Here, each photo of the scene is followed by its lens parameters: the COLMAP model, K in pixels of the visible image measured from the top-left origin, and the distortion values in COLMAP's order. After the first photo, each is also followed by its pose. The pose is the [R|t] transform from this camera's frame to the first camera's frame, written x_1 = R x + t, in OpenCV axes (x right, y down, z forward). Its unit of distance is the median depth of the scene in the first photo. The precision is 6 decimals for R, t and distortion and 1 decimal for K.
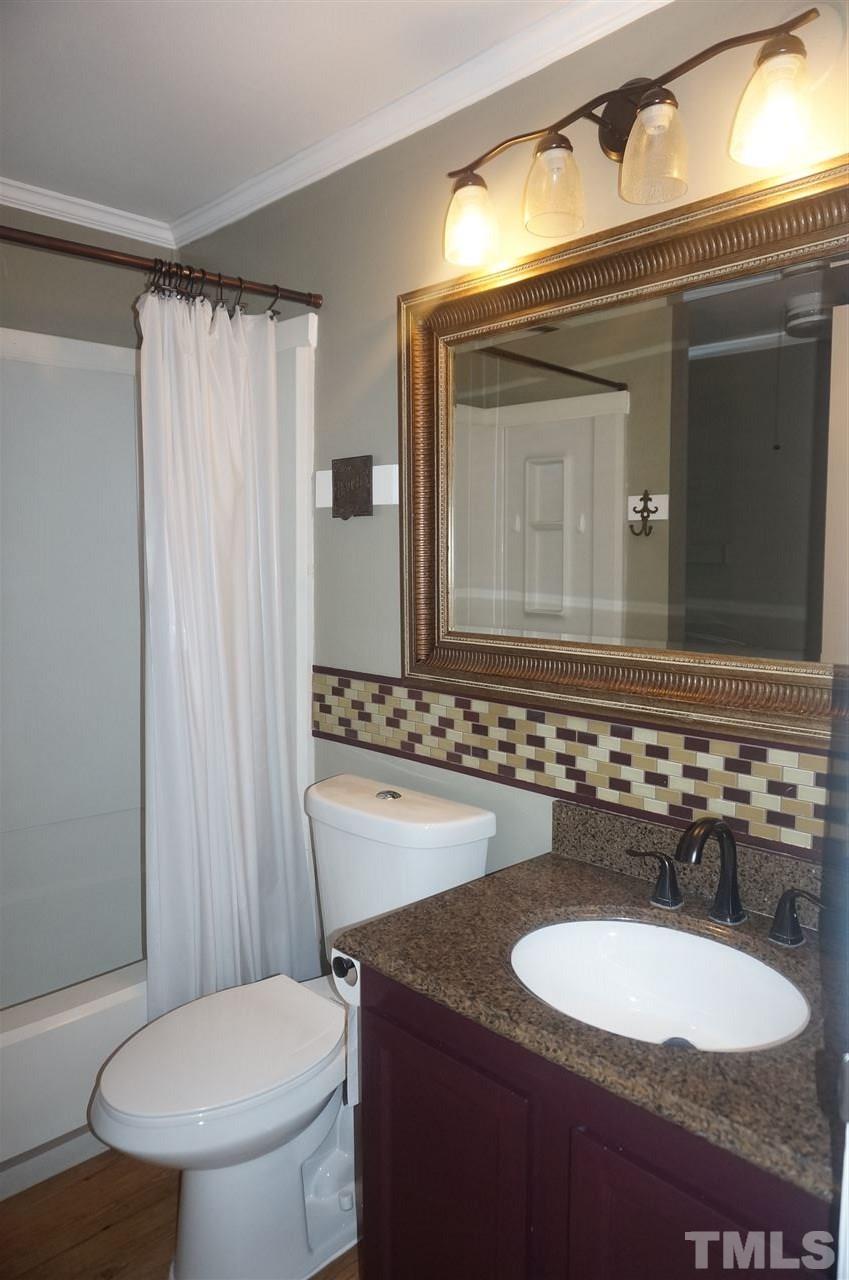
lens RADIAL K [[857.7, 0, 423.4], [0, 857.7, 645.4], [0, 0, 1]] dist [-0.028408, 0.021562]
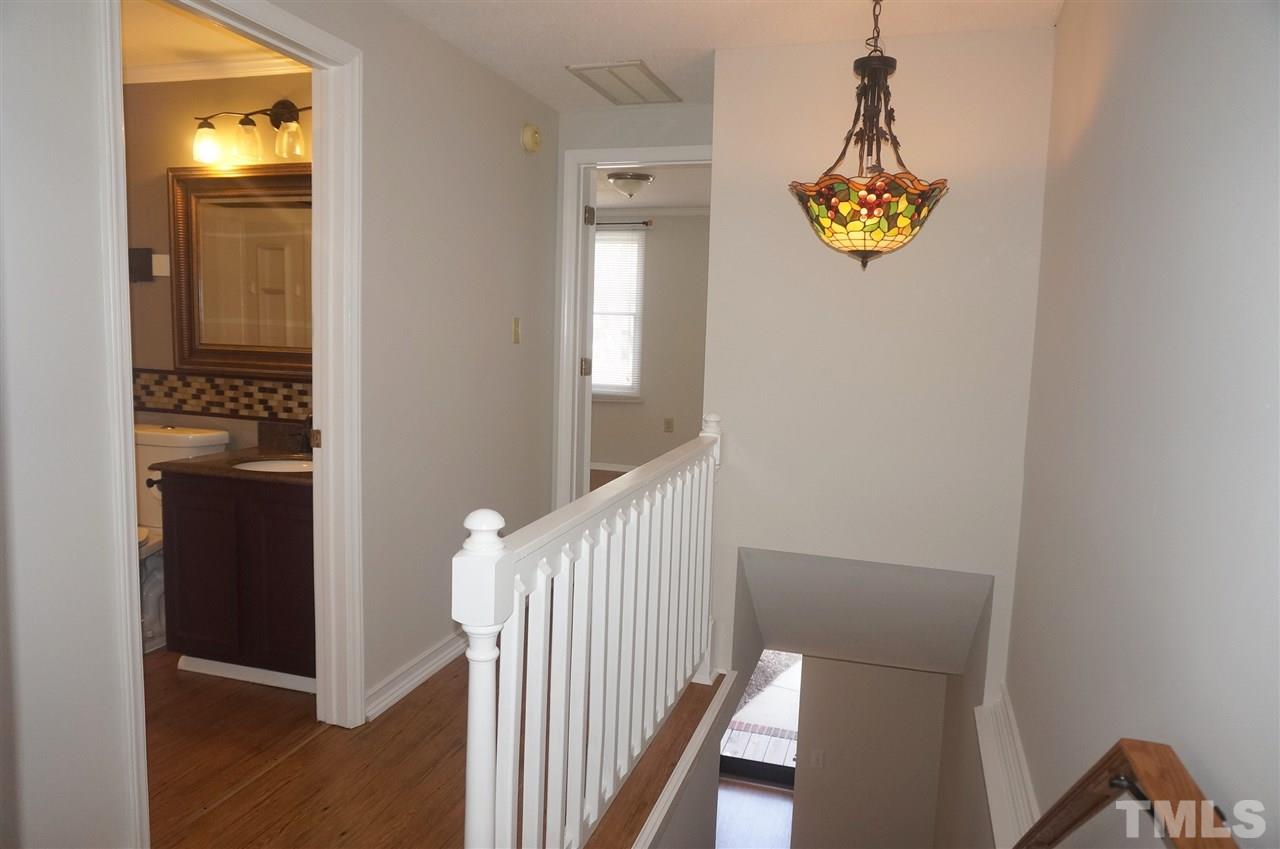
lens RADIAL K [[857.7, 0, 652.1], [0, 857.7, 424.9], [0, 0, 1]] dist [-0.028408, 0.021562]
pose [[0.874281, -0.023907, 0.484832, -0.018590], [0.016602, 0.999675, 0.019357, 0.156095], [-0.485137, -0.008874, 0.874393, -1.259634]]
